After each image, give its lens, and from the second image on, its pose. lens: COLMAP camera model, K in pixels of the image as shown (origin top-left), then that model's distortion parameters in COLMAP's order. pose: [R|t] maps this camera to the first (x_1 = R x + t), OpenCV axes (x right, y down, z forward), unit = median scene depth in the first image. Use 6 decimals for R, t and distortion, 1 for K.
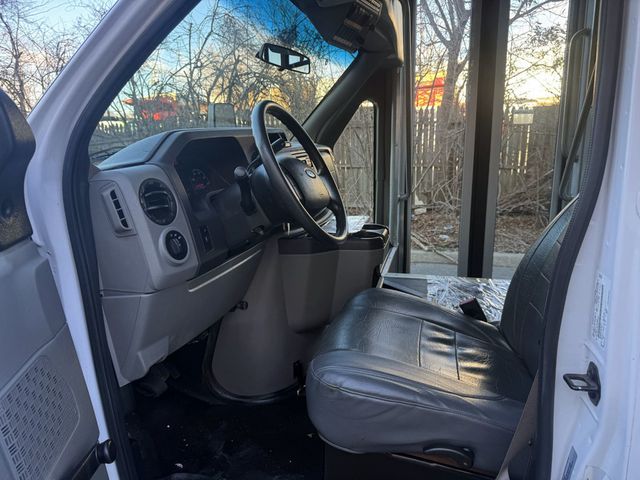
lens RADIAL K [[447.7, 0, 319.5], [0, 447.7, 242.9], [0, 0, 1]] dist [0.058981, -0.071589]
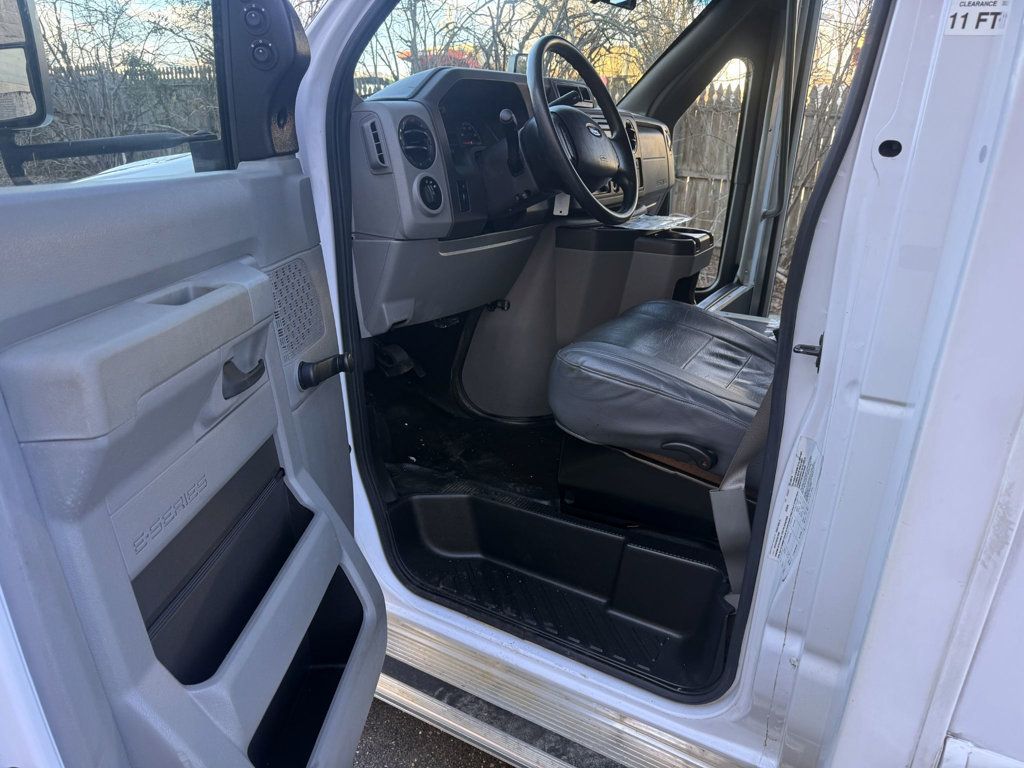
lens RADIAL K [[701.4, 0, 512.0], [0, 701.4, 384.0], [0, 0, 1]] dist [0.185039, -0.329670]
pose [[0.967655, 0.147393, -0.204741, 0.191643], [-0.123998, 0.984654, 0.122808, 0.178736], [0.219700, -0.093448, 0.971082, -0.403125]]
